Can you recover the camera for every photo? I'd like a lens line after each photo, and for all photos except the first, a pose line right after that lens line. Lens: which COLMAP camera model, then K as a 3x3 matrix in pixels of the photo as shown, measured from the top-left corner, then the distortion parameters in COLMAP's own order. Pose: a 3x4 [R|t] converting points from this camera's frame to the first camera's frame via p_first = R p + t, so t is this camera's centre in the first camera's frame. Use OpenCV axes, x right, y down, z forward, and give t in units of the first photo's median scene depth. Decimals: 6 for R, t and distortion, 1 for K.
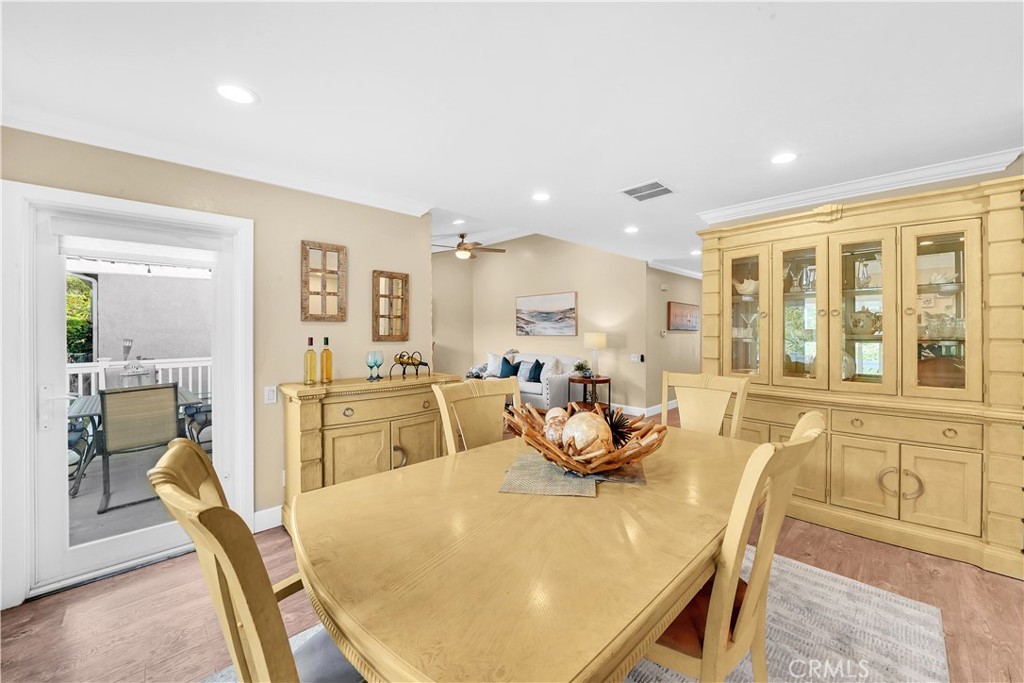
lens RADIAL K [[394.5, 0, 542.3], [0, 394.5, 334.2], [0, 0, 1]] dist [-0.019932, -0.000099]
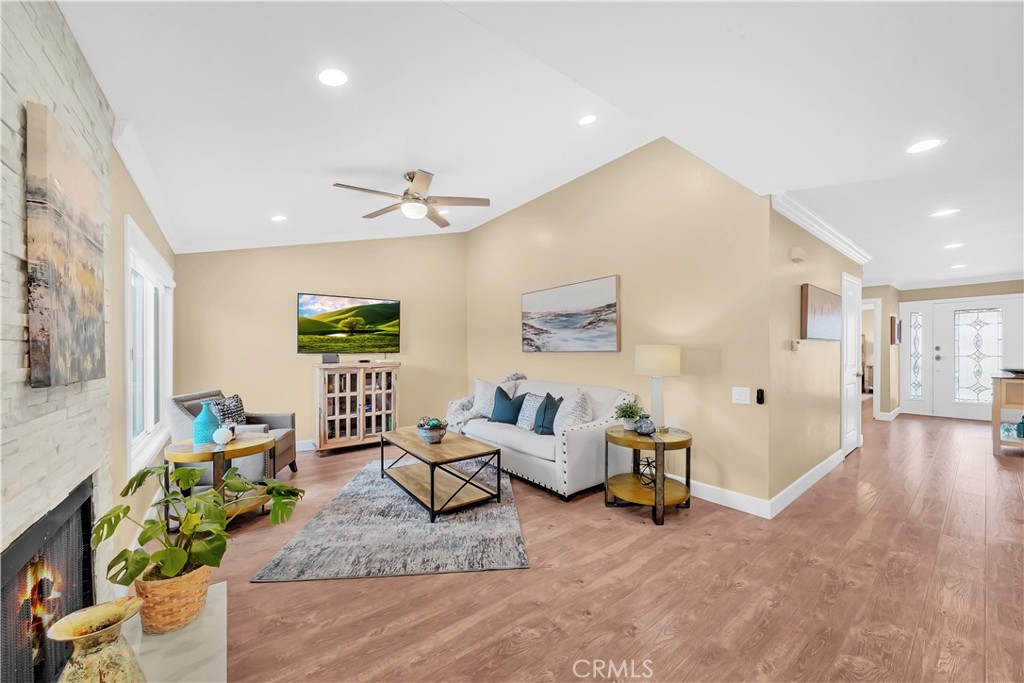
lens RADIAL K [[387.3, 0, 511.9], [0, 387.3, 350.2], [0, 0, 1]] dist [-0.000452, -0.000063]
pose [[0.985769, -0.005315, -0.168020, 0.031554], [0.004314, 0.999971, -0.006322, 0.004869], [0.168049, 0.005507, 0.985763, 0.473510]]
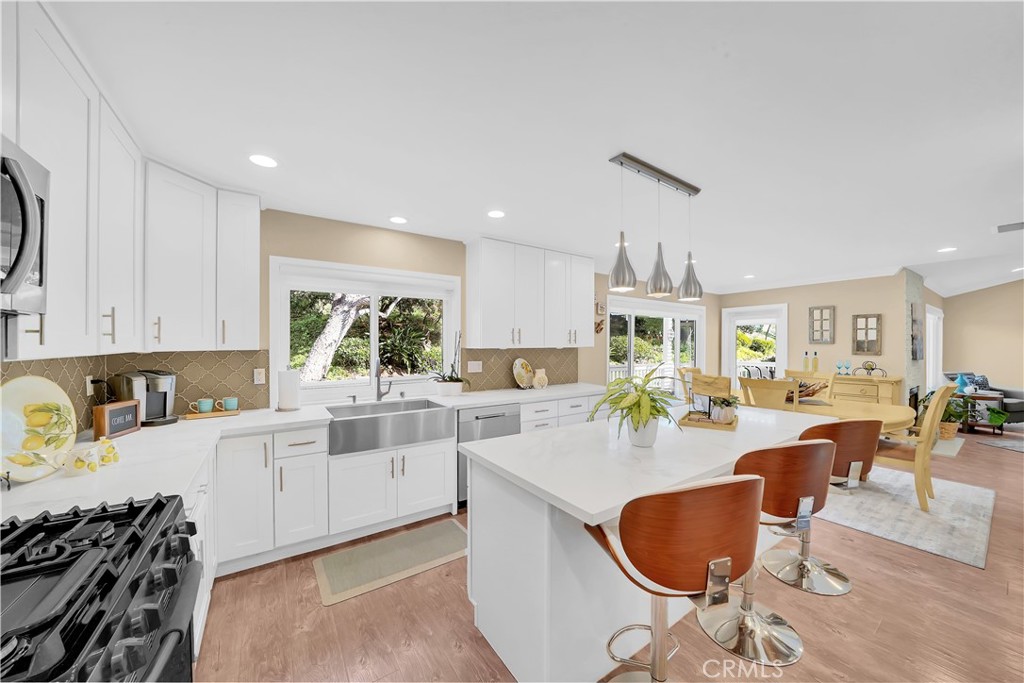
lens RADIAL K [[371.1, 0, 523.5], [0, 371.1, 343.6], [0, 0, 1]] dist [-0.000406, -0.000016]
pose [[-0.154602, -0.001694, -0.987975, 0.725742], [-0.006356, 0.999980, -0.000720, -0.010741], [0.987956, 0.006168, -0.154609, -0.109415]]
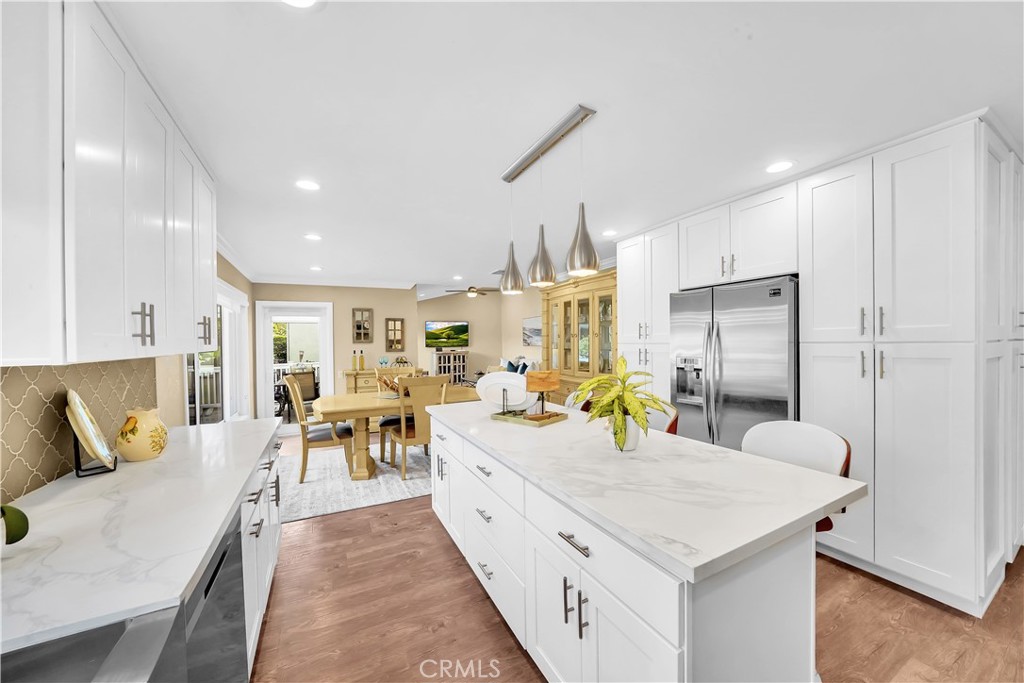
lens RADIAL K [[371.1, 0, 523.5], [0, 371.1, 343.6], [0, 0, 1]] dist [-0.000406, -0.000016]
pose [[0.951988, -0.012911, -0.305862, 0.438045], [0.013965, 0.999902, 0.001259, -0.008724], [0.305815, -0.005470, 0.952075, -0.335086]]
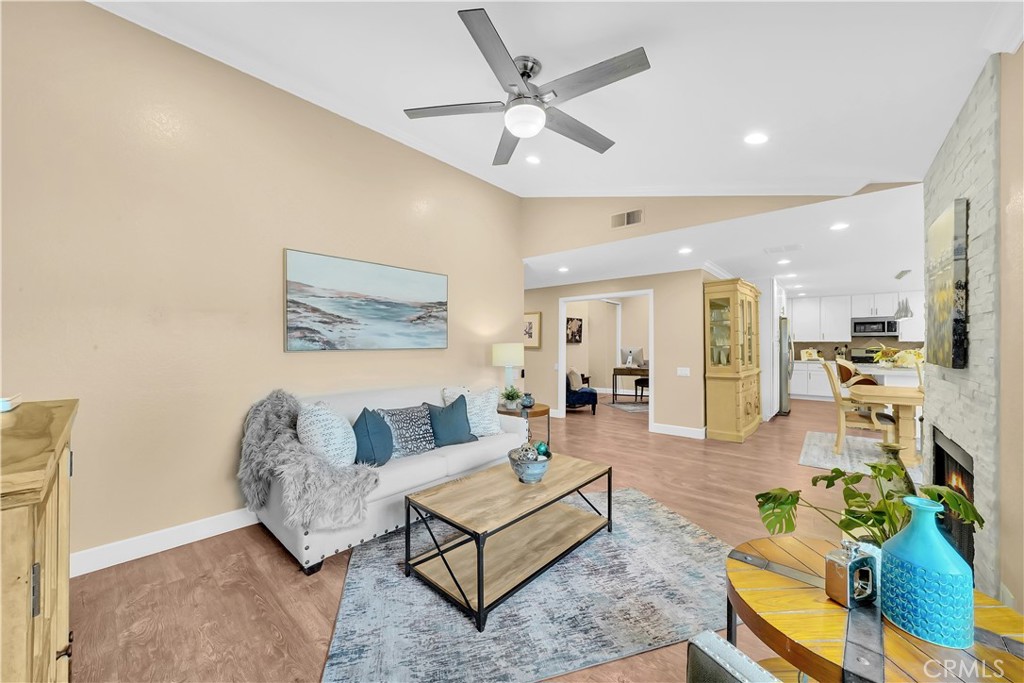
lens RADIAL K [[371.1, 0, 523.5], [0, 371.1, 343.6], [0, 0, 1]] dist [-0.000406, -0.000016]
pose [[-0.064687, 0.005029, 0.997893, -0.544737], [0.010710, 0.999933, -0.004345, -0.000504], [-0.997848, 0.010406, -0.064737, 1.032877]]
